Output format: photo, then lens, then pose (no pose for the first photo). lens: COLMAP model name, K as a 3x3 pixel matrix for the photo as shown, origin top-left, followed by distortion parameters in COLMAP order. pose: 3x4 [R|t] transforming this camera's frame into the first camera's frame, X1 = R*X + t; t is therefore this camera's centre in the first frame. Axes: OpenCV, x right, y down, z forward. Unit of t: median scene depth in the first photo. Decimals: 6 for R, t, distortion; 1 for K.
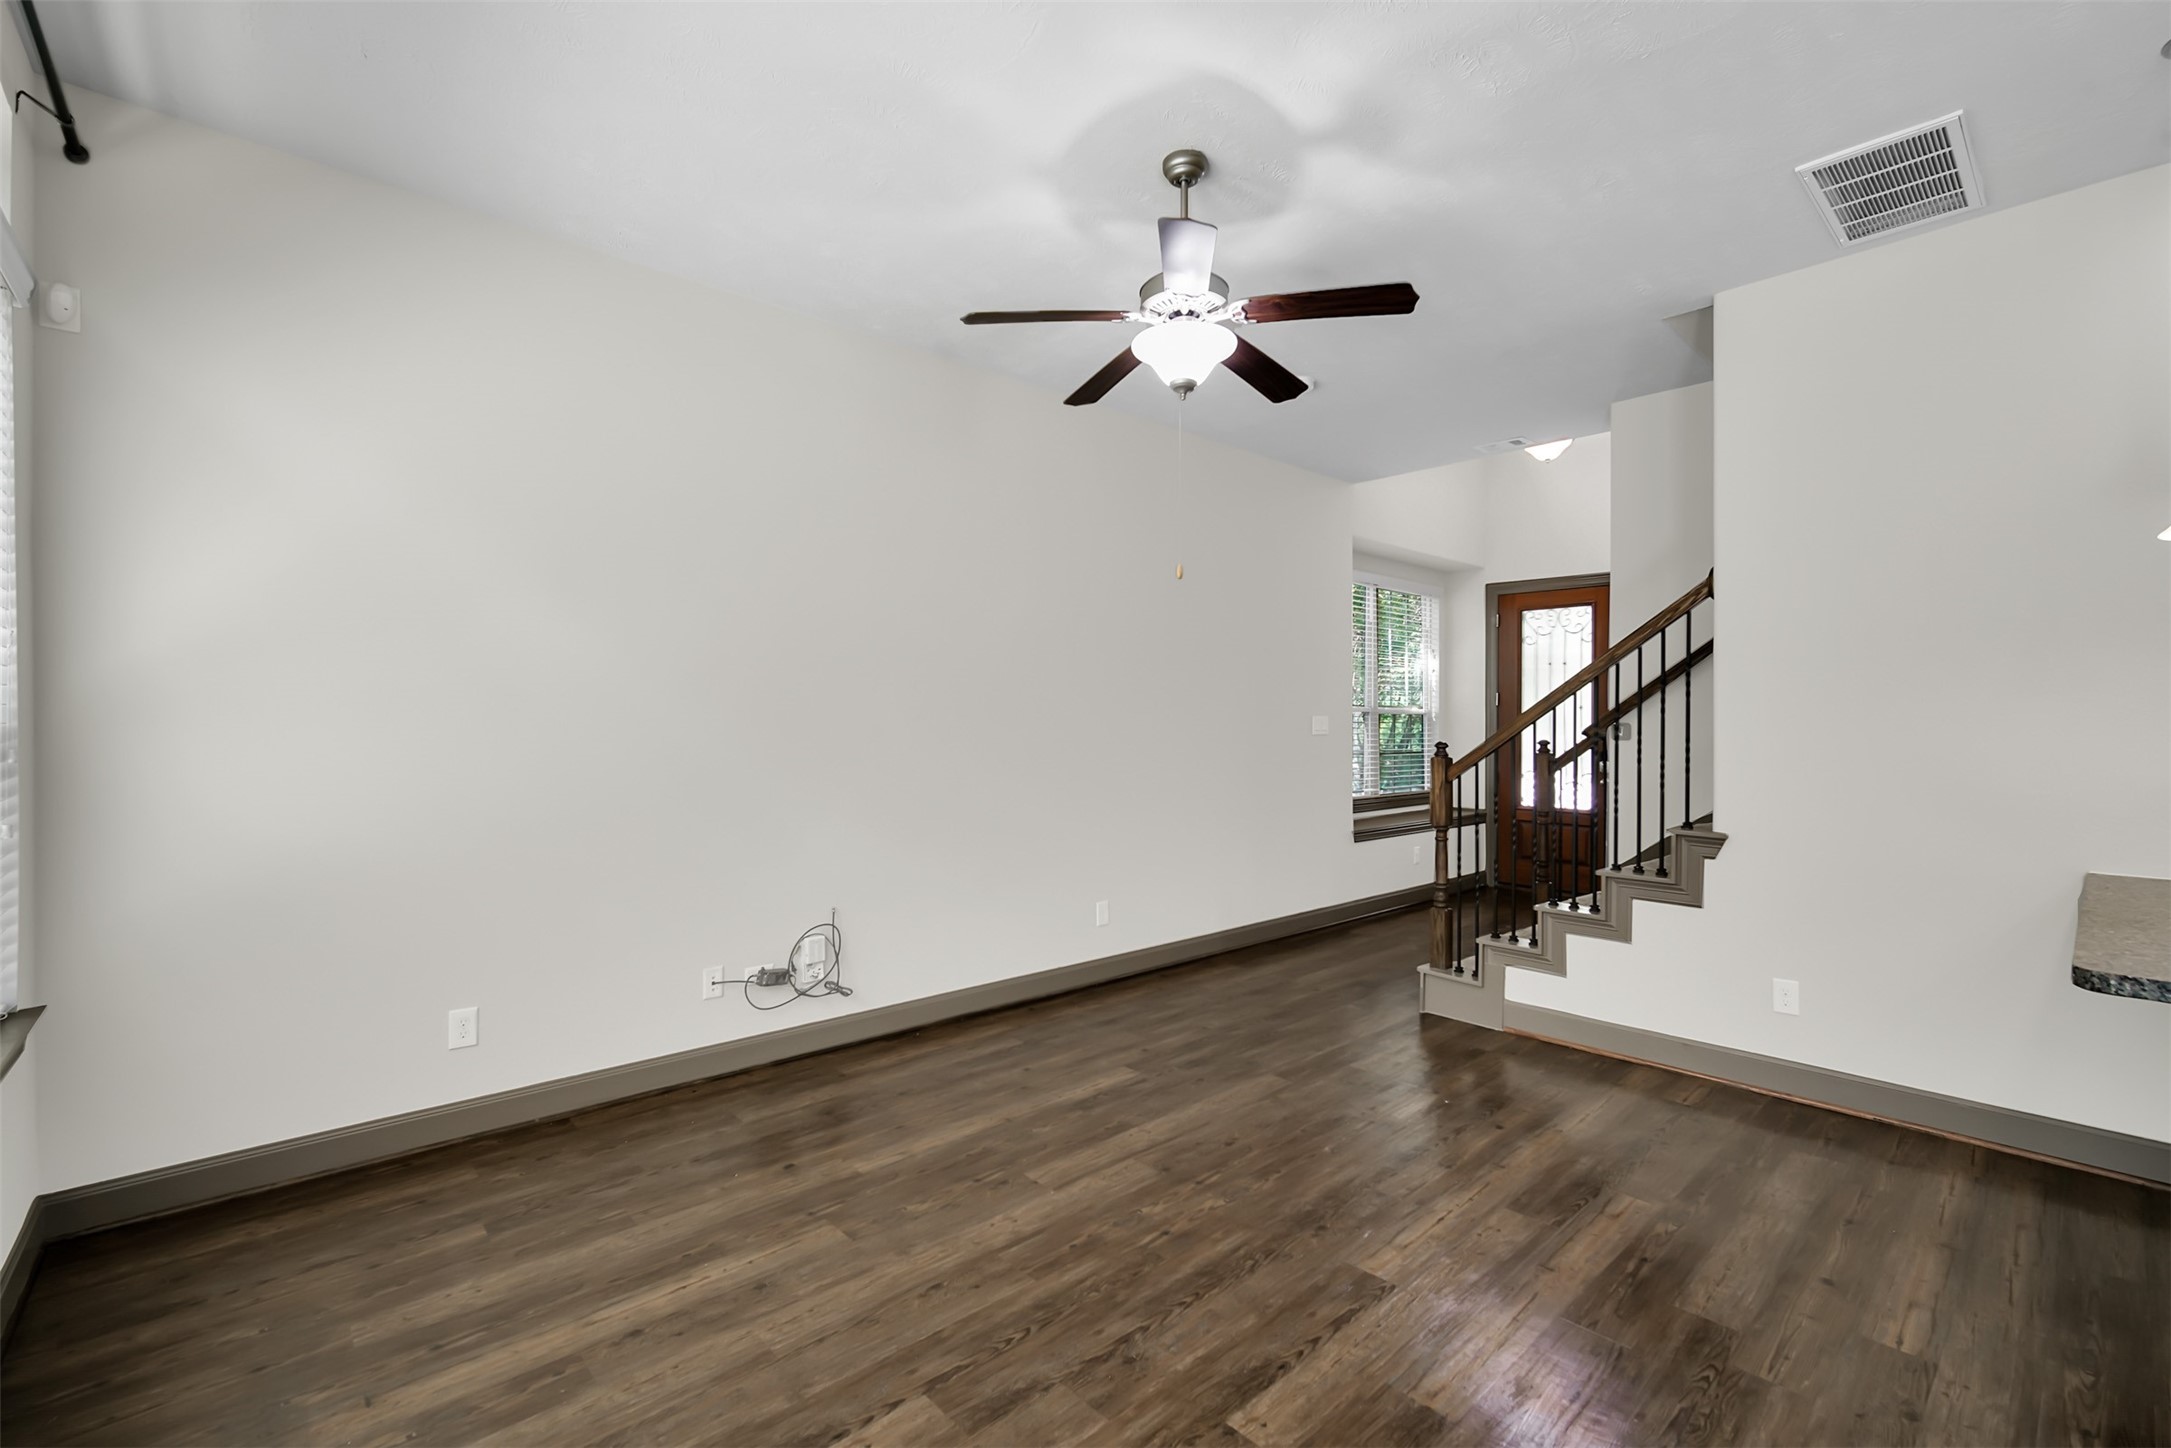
lens RADIAL K [[946.8, 0, 1094.2], [0, 946.8, 717.0], [0, 0, 1]] dist [0.001083, 0.000485]
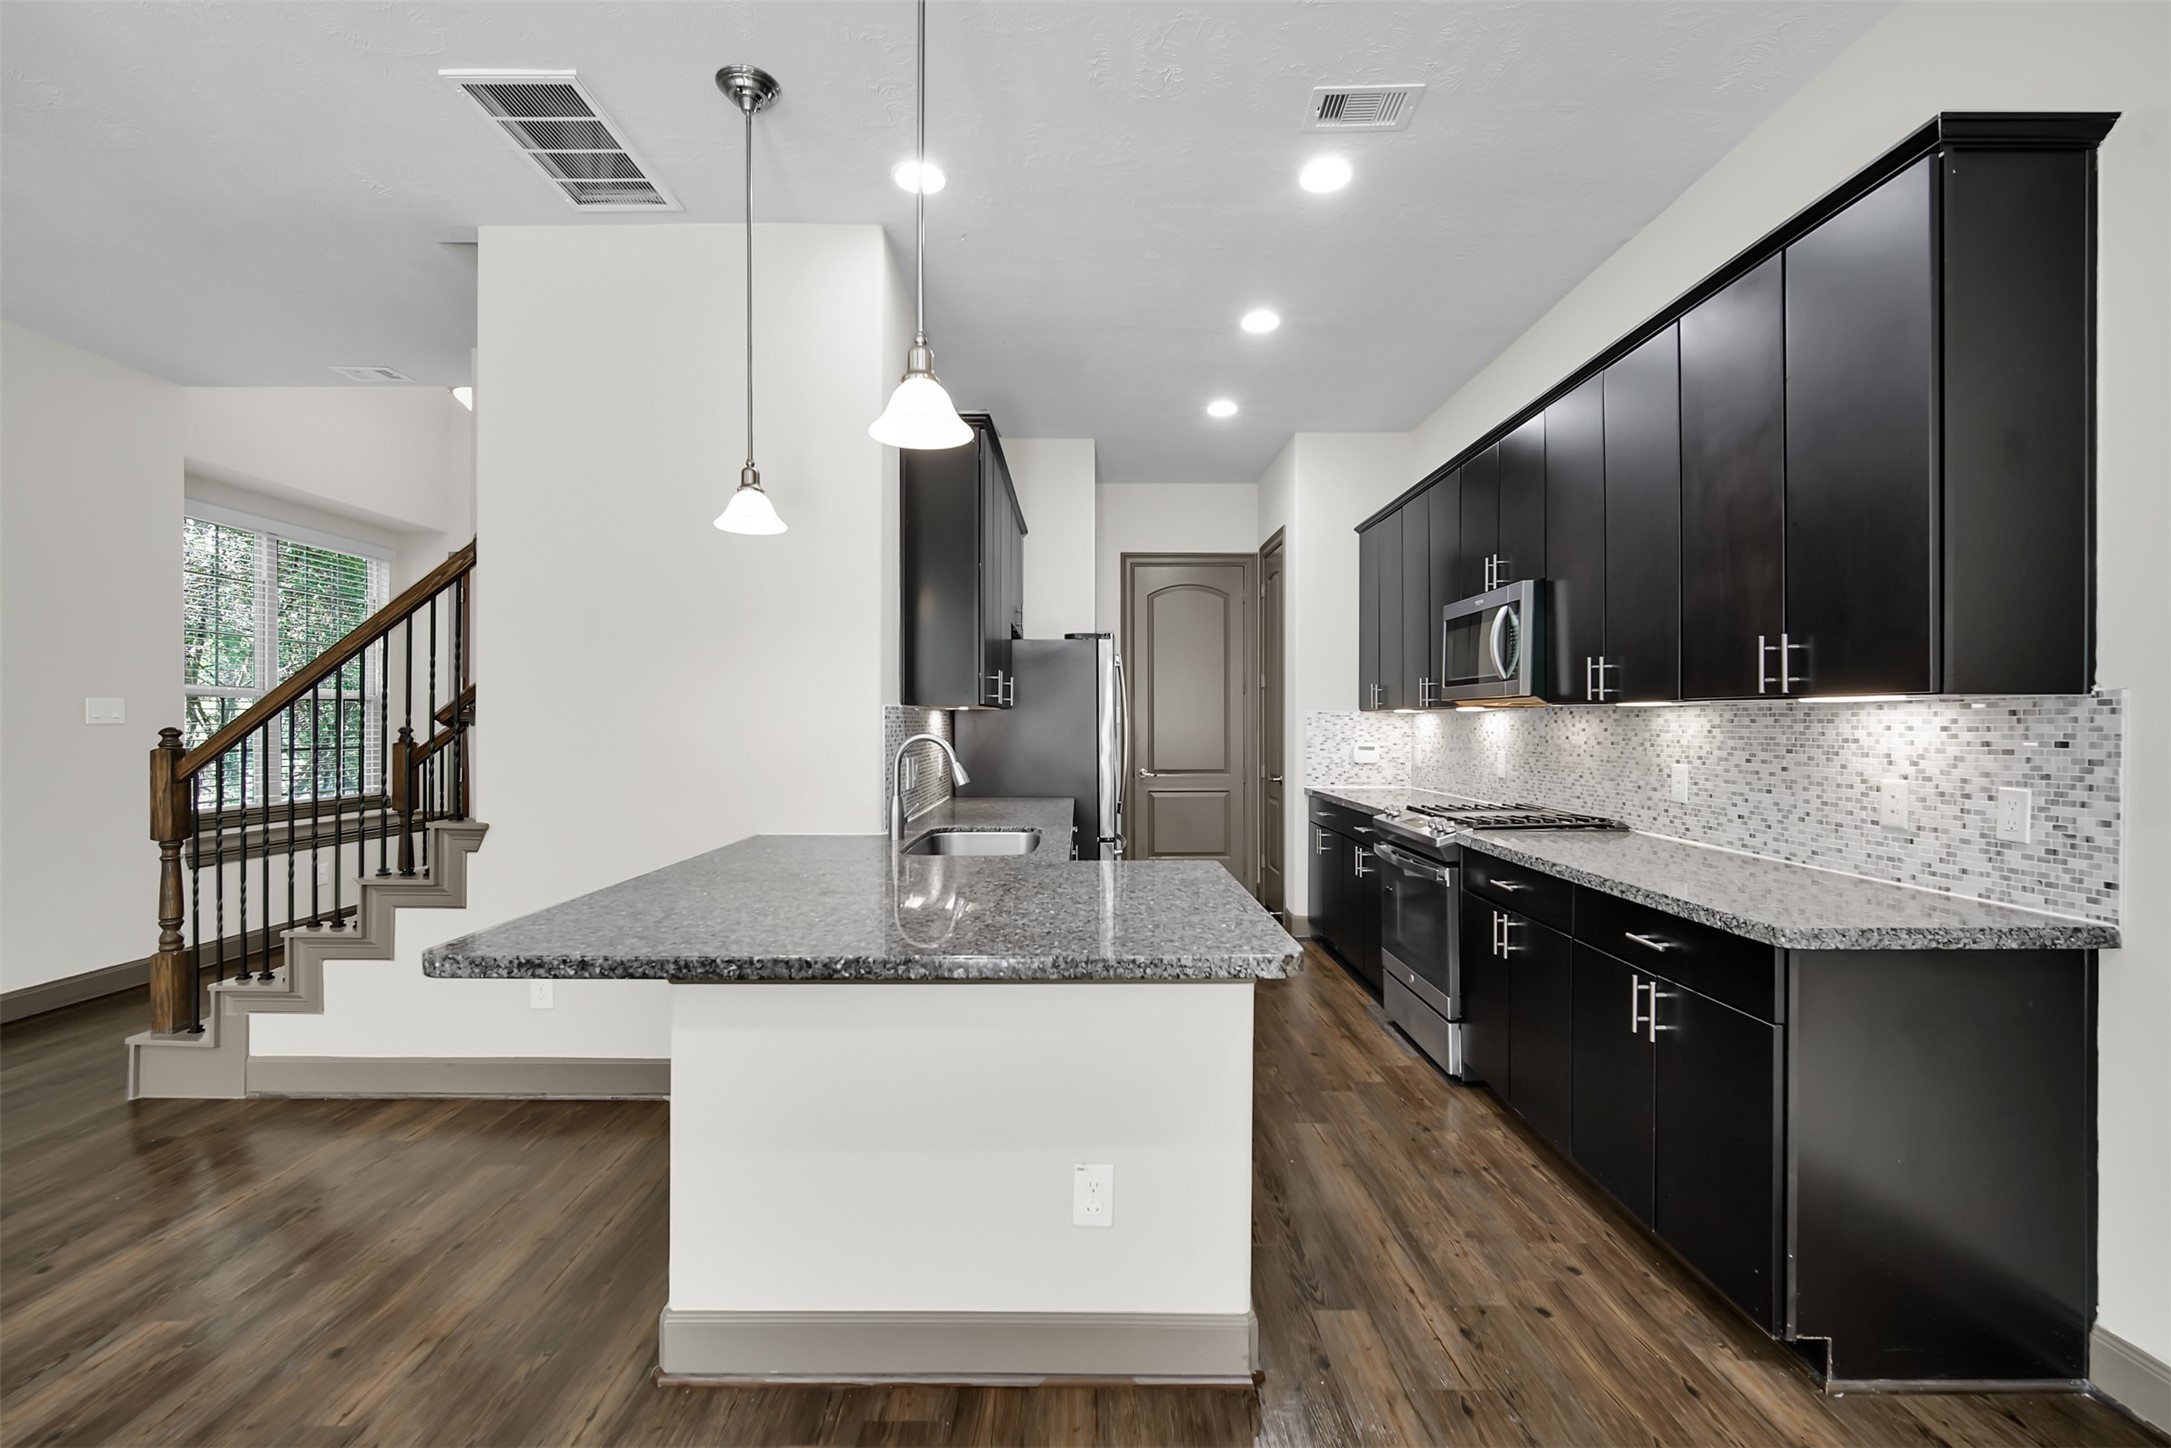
lens RADIAL K [[937.0, 0, 1085.5], [0, 937.0, 724.0], [0, 0, 1]] dist [-0.006346, 0.000090]
pose [[0.676320, -0.004279, 0.736595, 0.378830], [-0.004635, 0.999939, 0.010065, 0.013648], [-0.736593, -0.010221, 0.676259, -0.030477]]
